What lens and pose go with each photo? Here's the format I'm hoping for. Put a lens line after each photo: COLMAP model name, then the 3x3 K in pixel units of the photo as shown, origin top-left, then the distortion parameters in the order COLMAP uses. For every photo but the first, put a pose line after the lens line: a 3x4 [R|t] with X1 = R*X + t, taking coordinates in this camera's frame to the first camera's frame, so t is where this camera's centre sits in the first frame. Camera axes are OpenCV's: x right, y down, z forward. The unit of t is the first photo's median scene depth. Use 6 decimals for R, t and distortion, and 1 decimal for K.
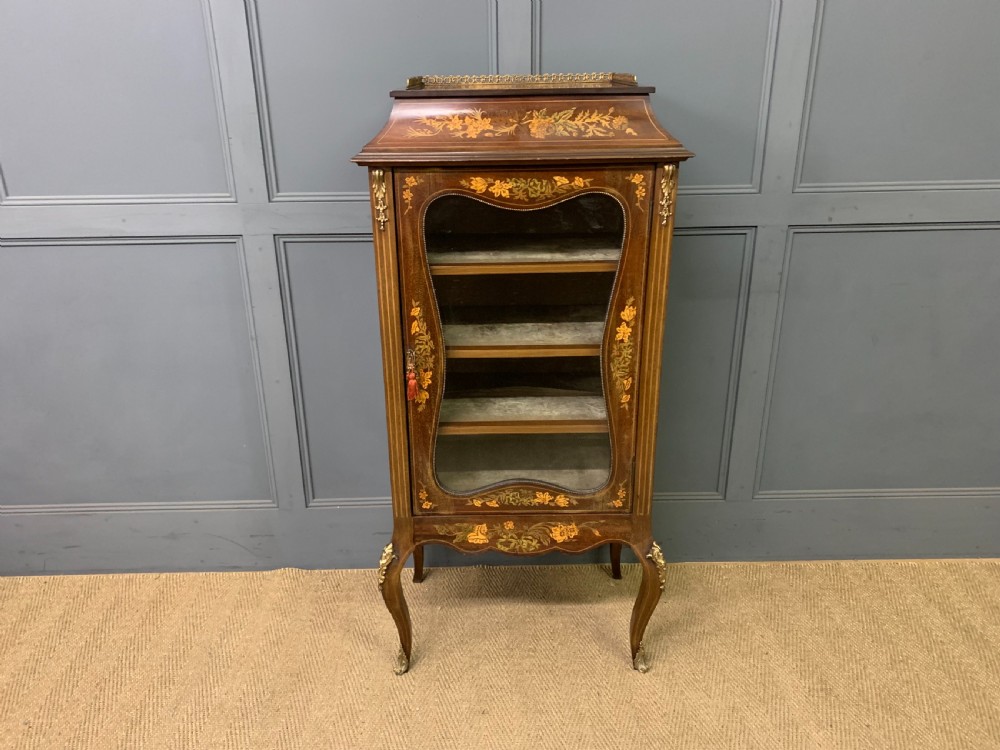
lens RADIAL K [[766.8, 0, 493.3], [0, 766.8, 371.0], [0, 0, 1]] dist [0.180239, -0.462626]
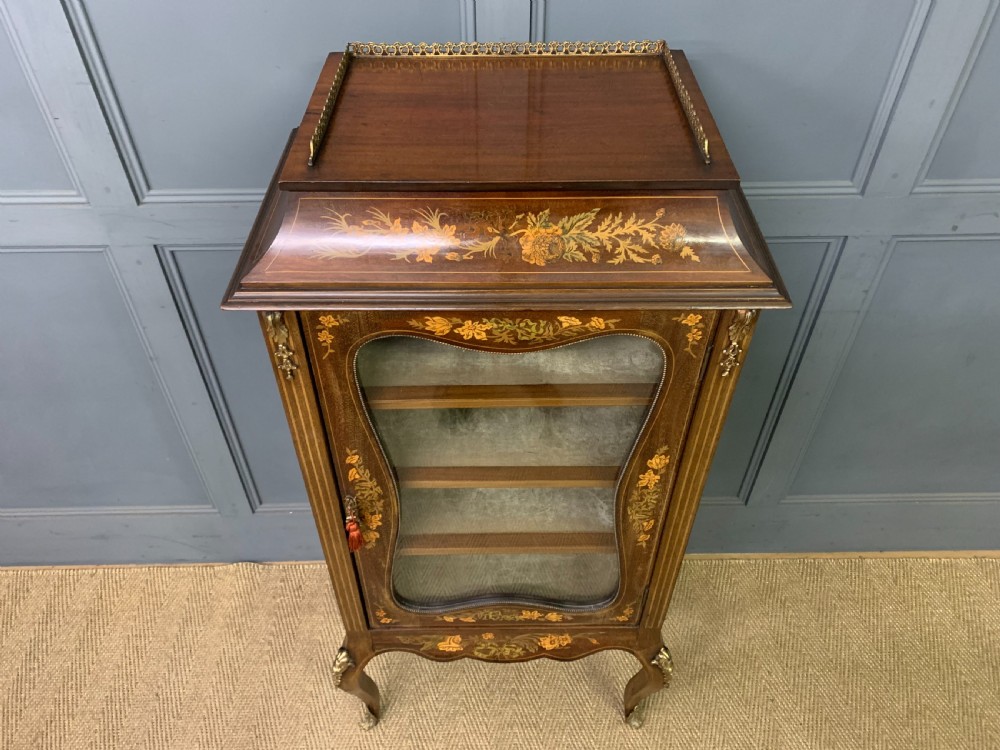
lens RADIAL K [[766.8, 0, 493.3], [0, 766.8, 371.0], [0, 0, 1]] dist [0.180239, -0.462626]
pose [[0.999955, 0.005894, 0.007445, 0.019996], [-0.008280, 0.925081, 0.379680, -0.410386], [-0.004649, -0.379725, 0.925088, 0.378389]]
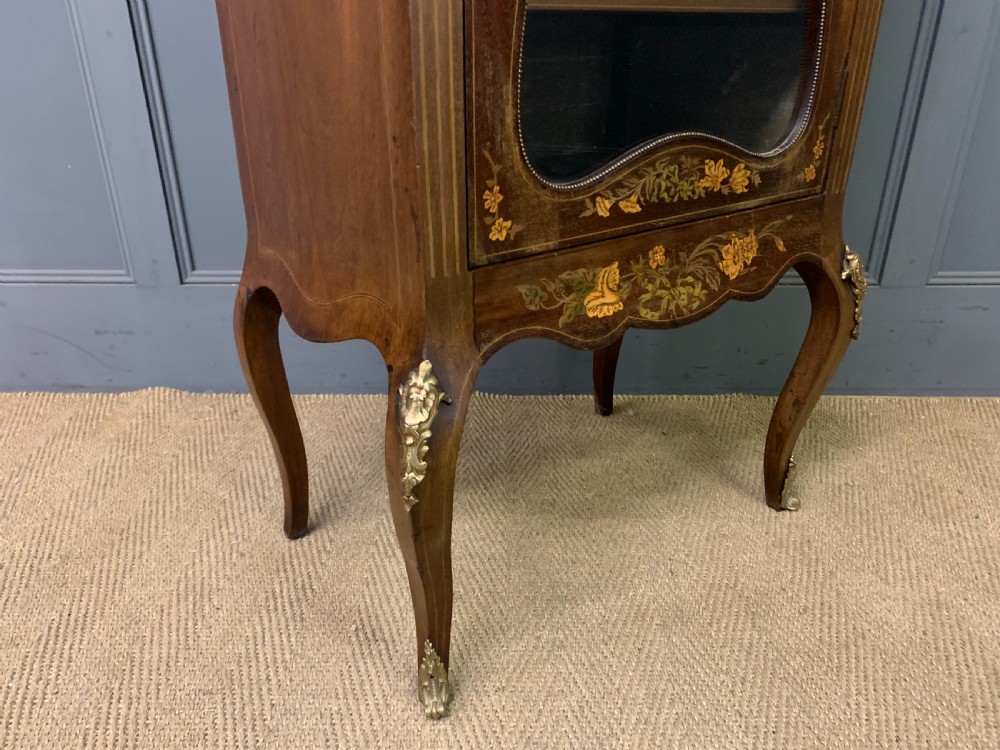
lens RADIAL K [[759.6, 0, 500.8], [0, 759.6, 380.5], [0, 0, 1]] dist [0.074581, -0.106257]
pose [[0.800237, -0.241793, 0.548778, -0.322861], [0.211840, 0.970092, 0.118517, 0.217919], [-0.561021, 0.021412, 0.827524, 0.774534]]
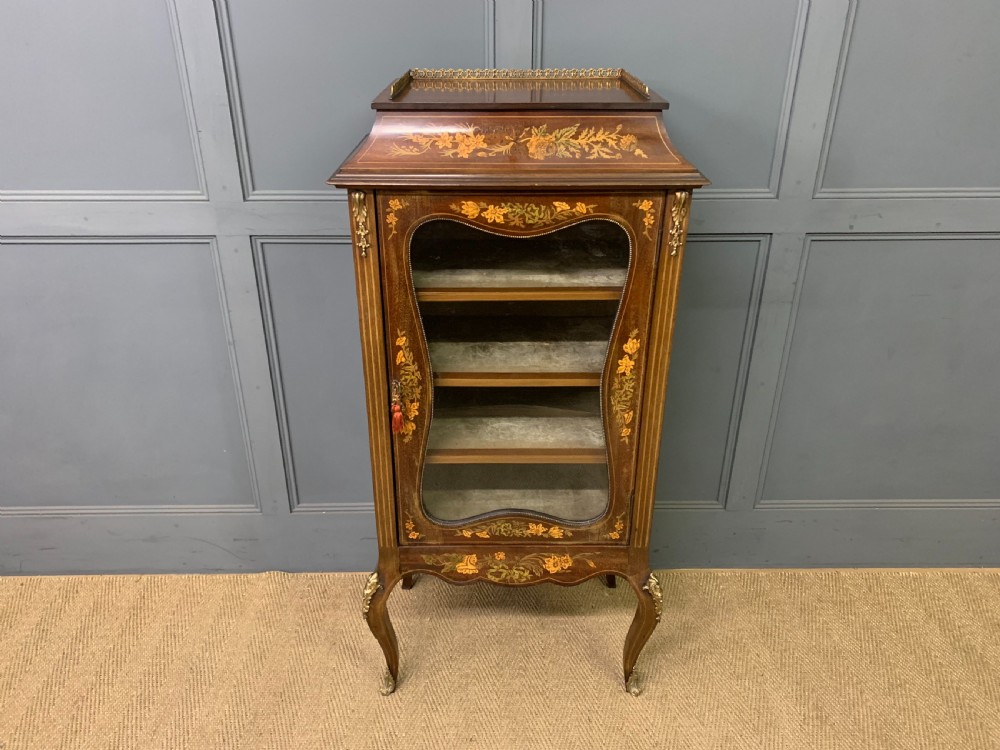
lens RADIAL K [[766.8, 0, 493.3], [0, 766.8, 371.0], [0, 0, 1]] dist [0.180239, -0.462626]
pose [[0.999916, 0.012425, 0.003552, 0.006588], [-0.012693, 0.995914, 0.089410, -0.123593], [-0.002426, -0.089448, 0.995989, 0.077275]]
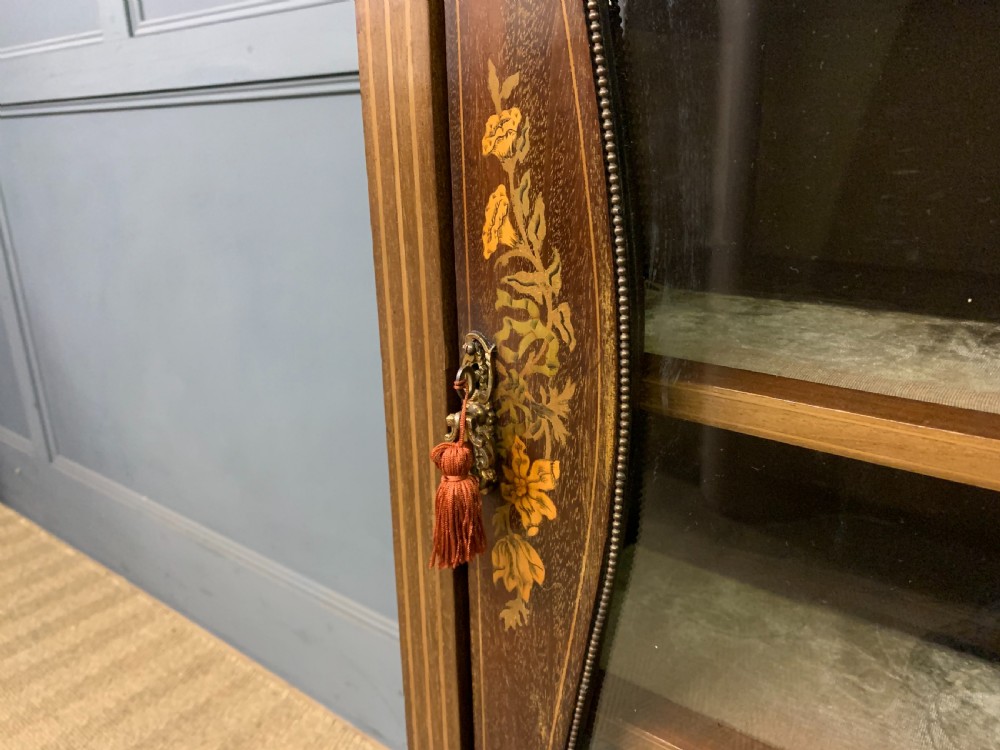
lens RADIAL K [[770.2, 0, 502.5], [0, 770.2, 381.1], [0, 0, 1]] dist [0.085227, -0.131254]
pose [[0.776286, 0.183173, -0.603182, 0.026186], [-0.221815, 0.975031, 0.010622, -0.019171], [0.590067, 0.125549, 0.797533, 0.840438]]
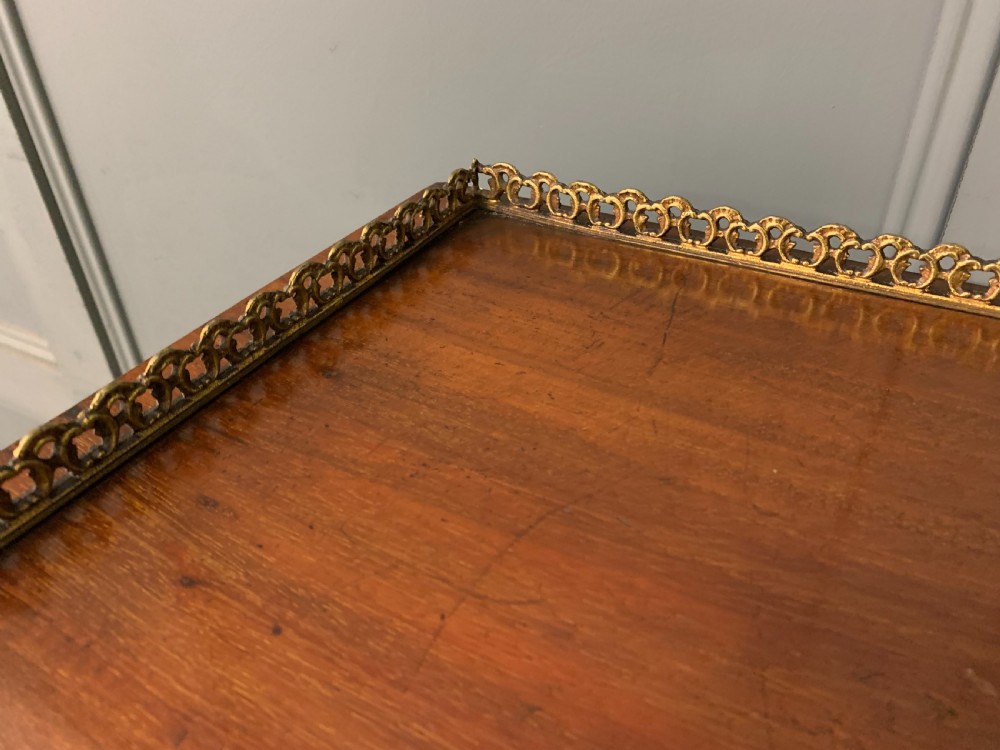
lens RADIAL K [[766.8, 0, 493.3], [0, 766.8, 371.0], [0, 0, 1]] dist [0.180239, -0.462626]
pose [[0.878579, 0.274384, -0.390912, -0.004996], [-0.172748, 0.945650, 0.275506, -0.420637], [0.445260, -0.174524, 0.878228, 0.918893]]
